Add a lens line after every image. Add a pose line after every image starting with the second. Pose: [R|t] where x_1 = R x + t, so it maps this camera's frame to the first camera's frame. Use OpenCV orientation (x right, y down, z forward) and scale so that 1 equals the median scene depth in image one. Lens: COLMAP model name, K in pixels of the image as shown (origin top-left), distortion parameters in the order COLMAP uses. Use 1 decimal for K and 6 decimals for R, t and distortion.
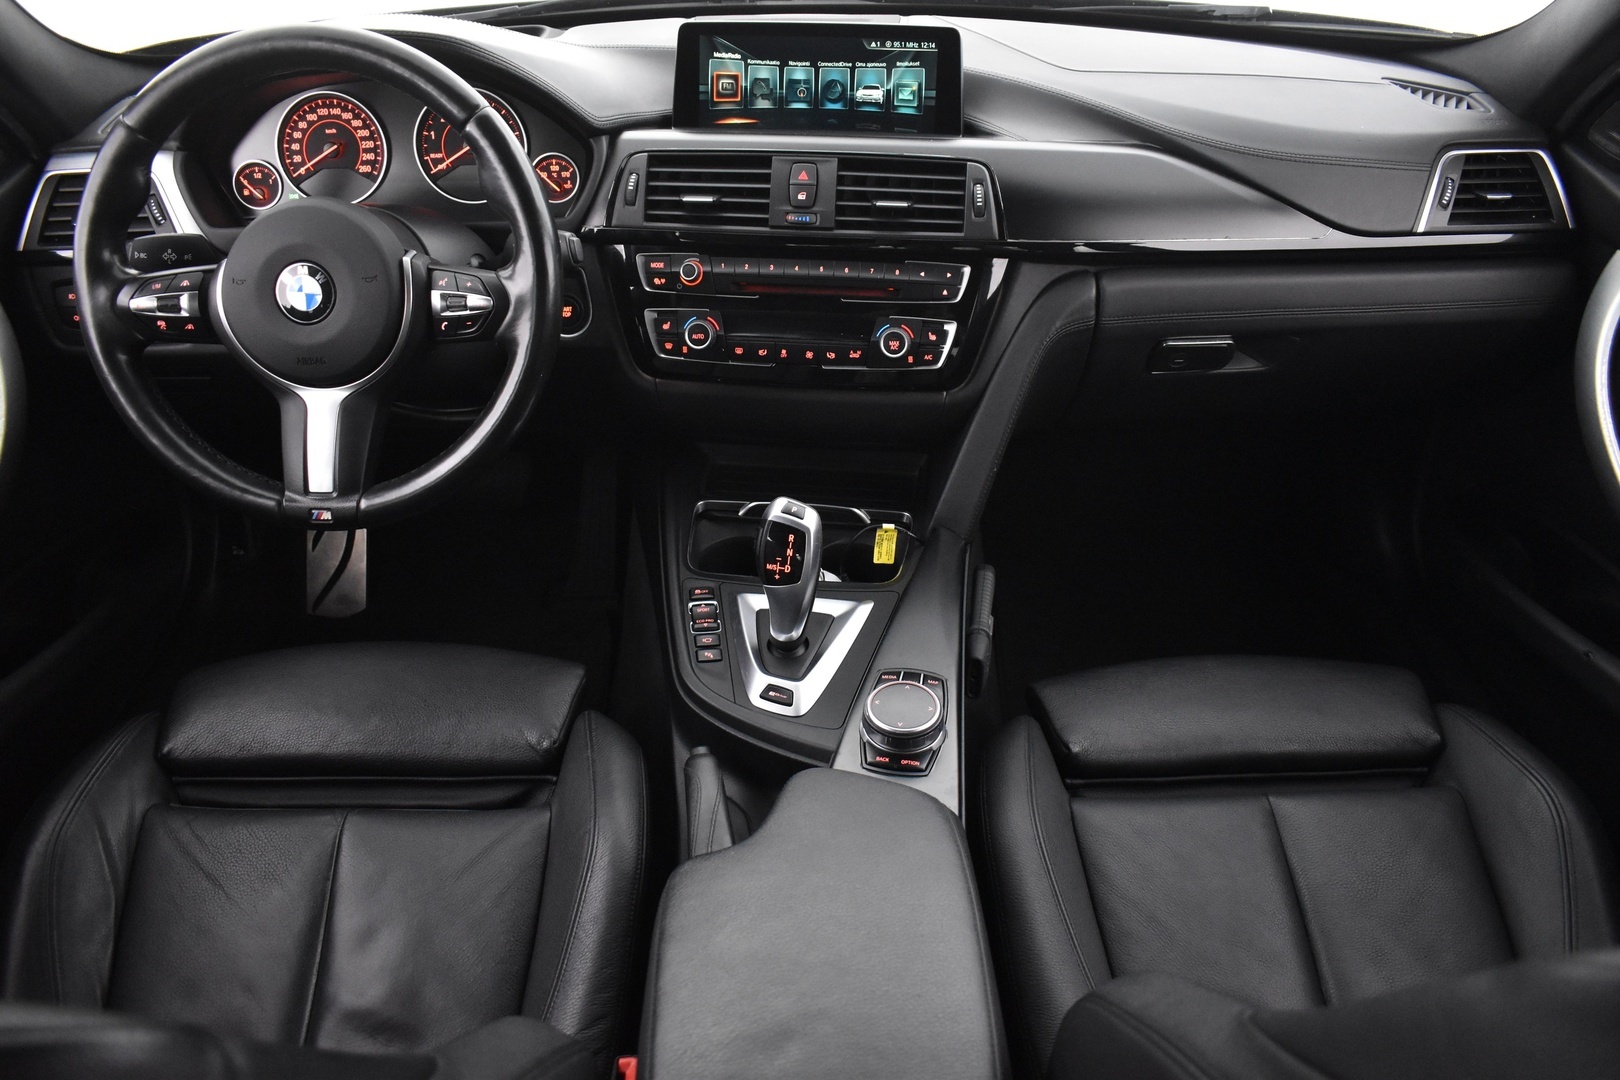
lens RADIAL K [[1283.0, 0, 813.8], [0, 1283.0, 550.8], [0, 0, 1]] dist [-0.089692, -0.013658]
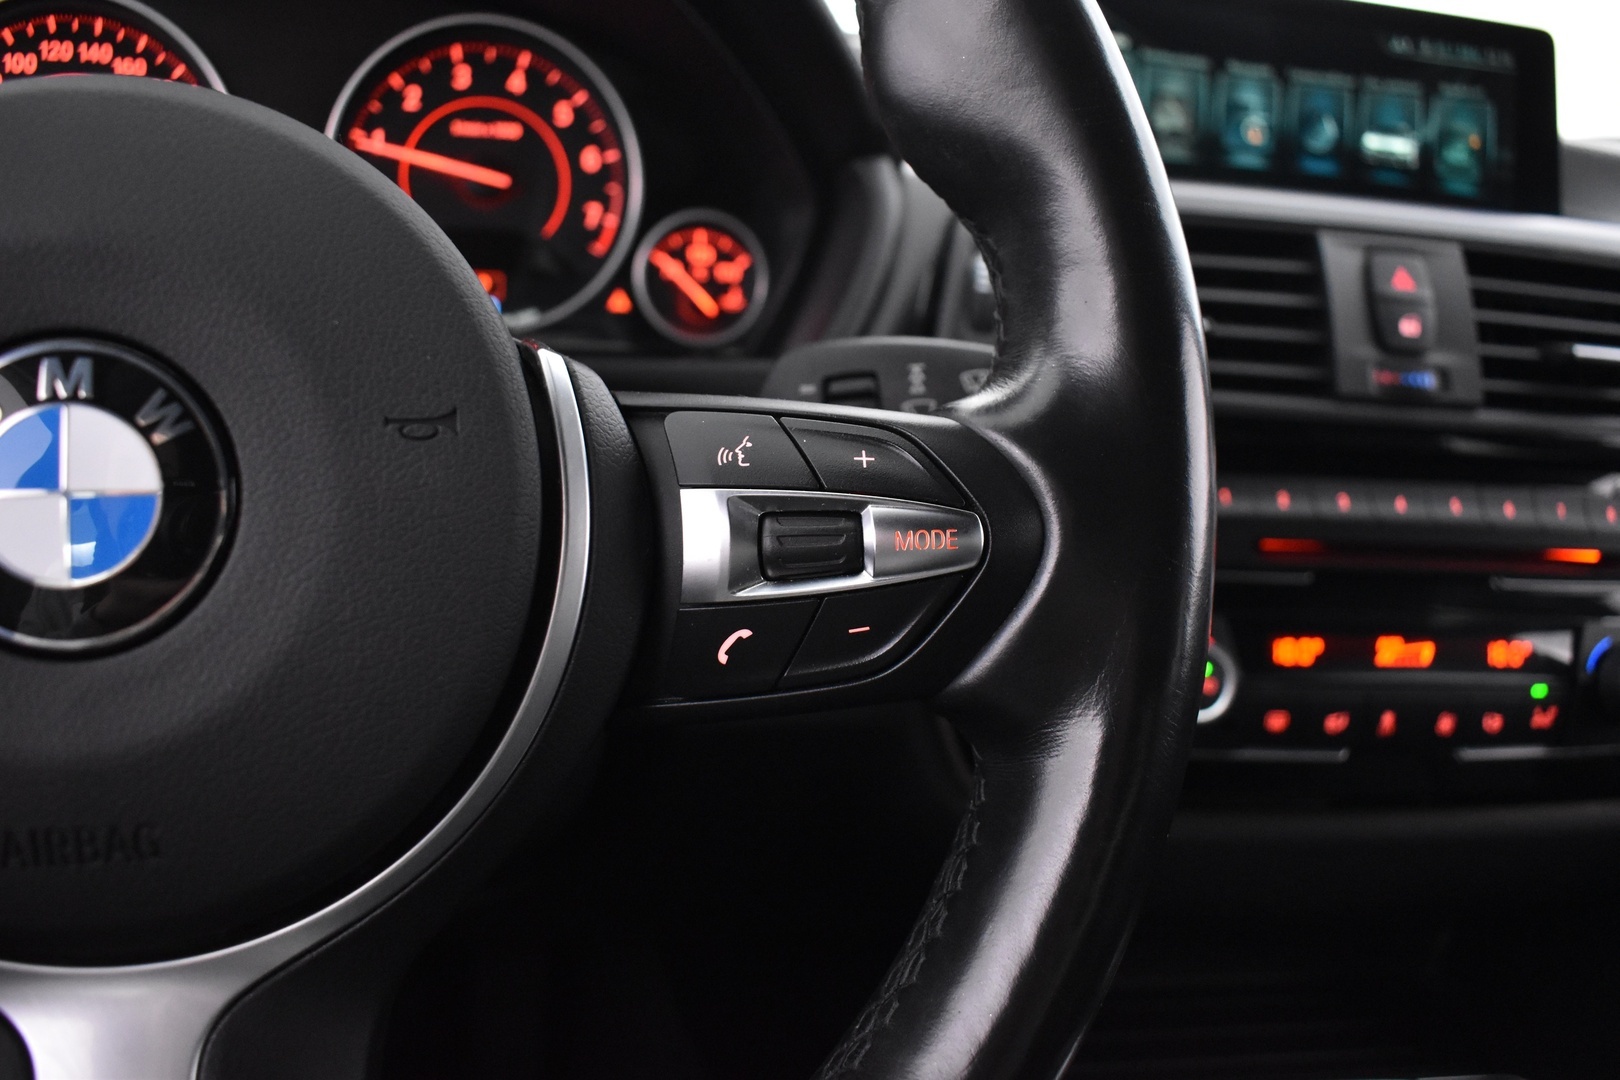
lens RADIAL K [[1418.7, 0, 813.7], [0, 1418.7, 539.7], [0, 0, 1]] dist [-0.109426, 0.016191]
pose [[0.963277, 0.003039, 0.268493, -0.294647], [0.072152, 0.960230, -0.269727, -0.106850], [-0.258635, 0.279195, 0.924748, 0.644430]]
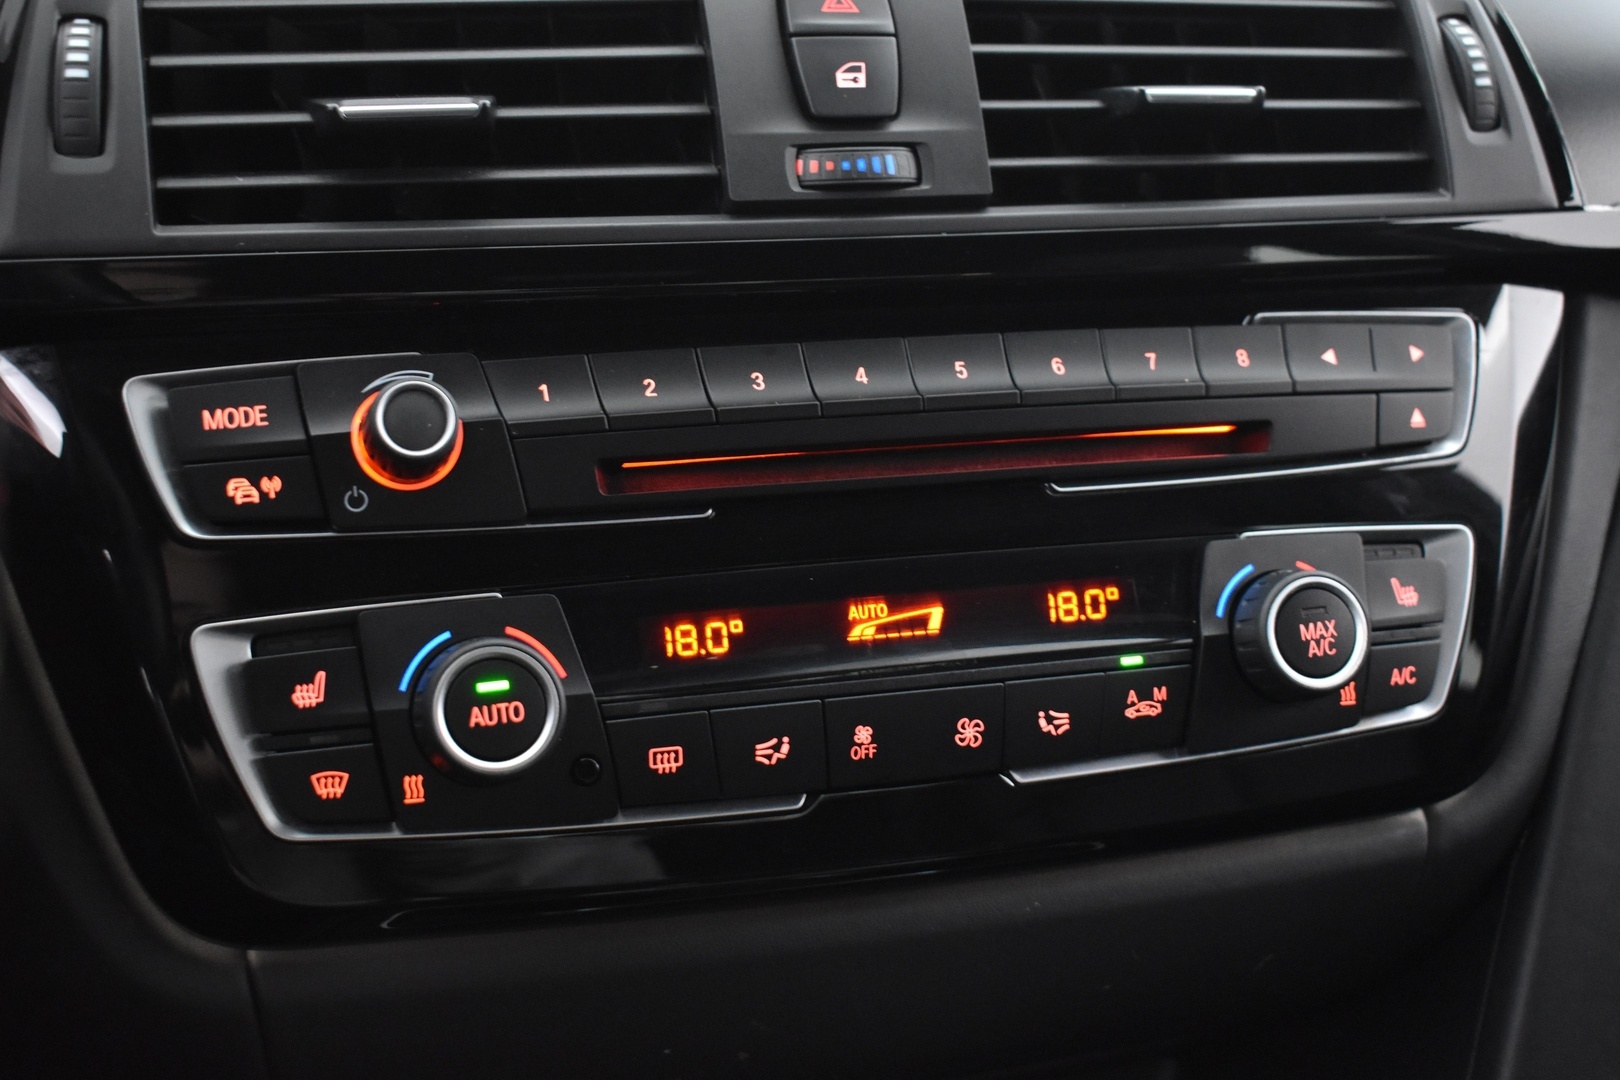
lens RADIAL K [[2258.2, 0, 815.8], [0, 2258.2, 528.6], [0, 0, 1]] dist [-0.069657, 0.000000]
pose [[0.912801, -0.097793, 0.396524, -0.184318], [0.200874, 0.952854, -0.227415, -0.100384], [-0.355590, 0.287237, 0.889410, 0.632521]]
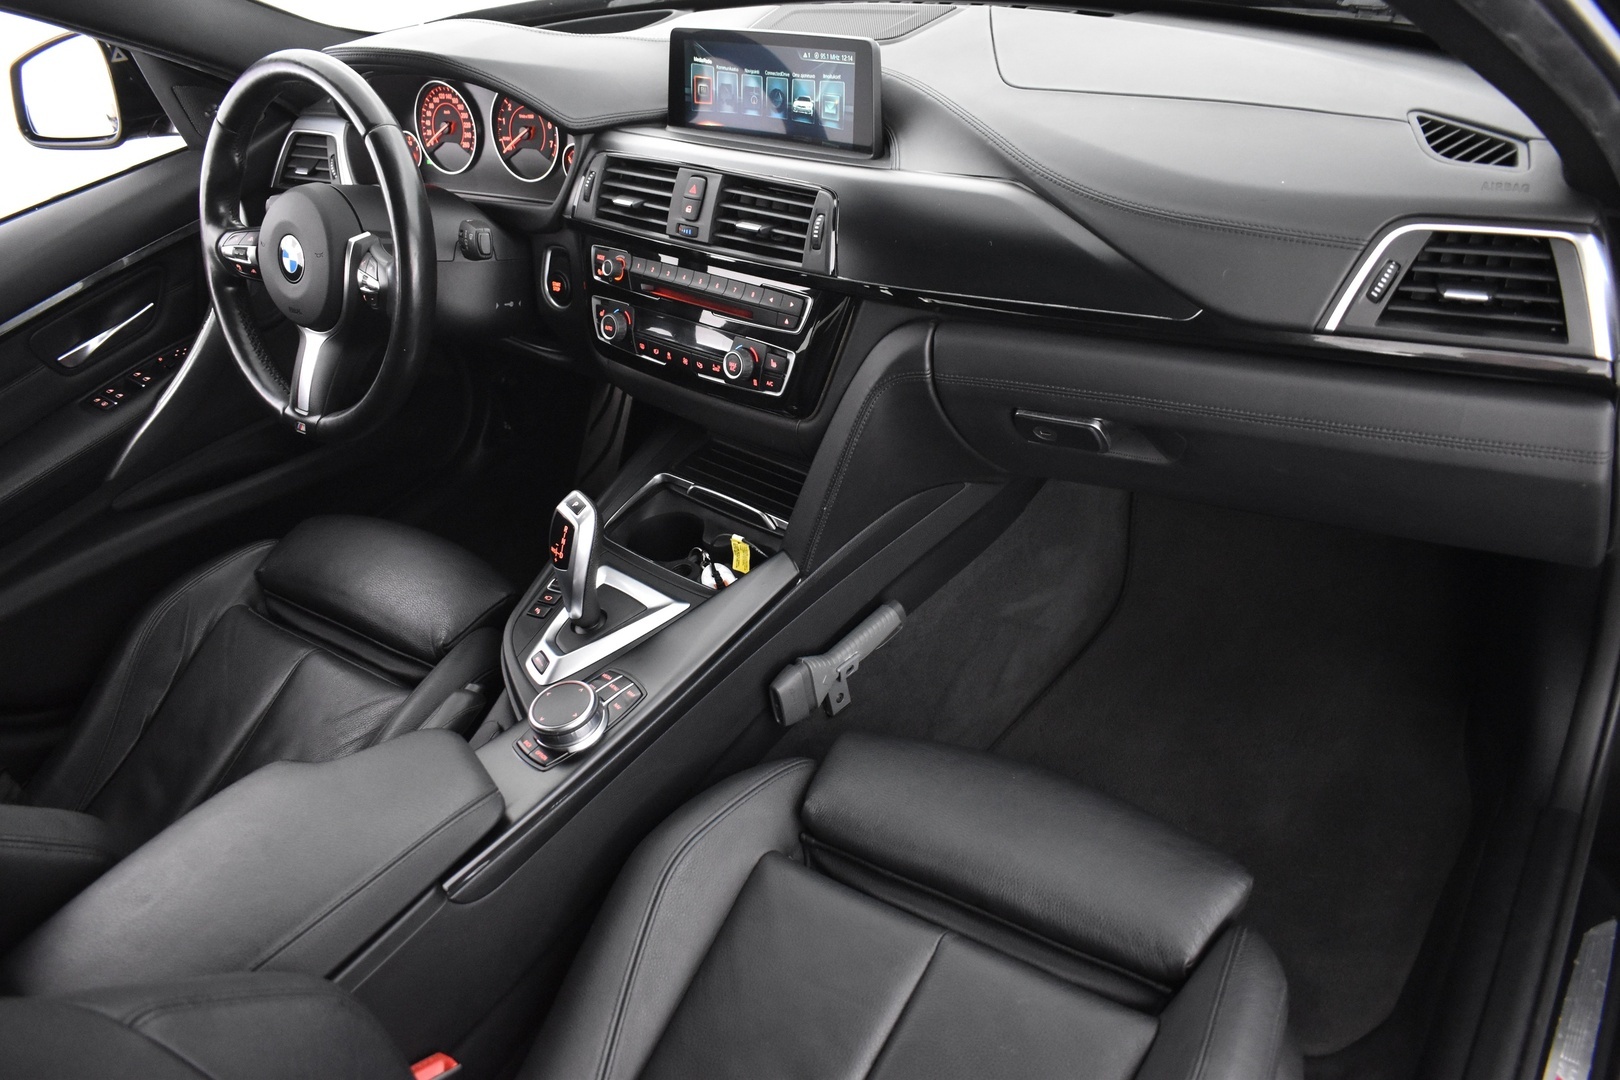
lens RADIAL K [[1283.0, 0, 813.5], [0, 1283.0, 540.9], [0, 0, 1]] dist [-0.089692, -0.013658]
pose [[0.795251, 0.243576, -0.555199, 0.689188], [-0.195192, 0.969852, 0.145905, -0.182084], [0.573999, -0.007661, 0.818820, 0.202585]]
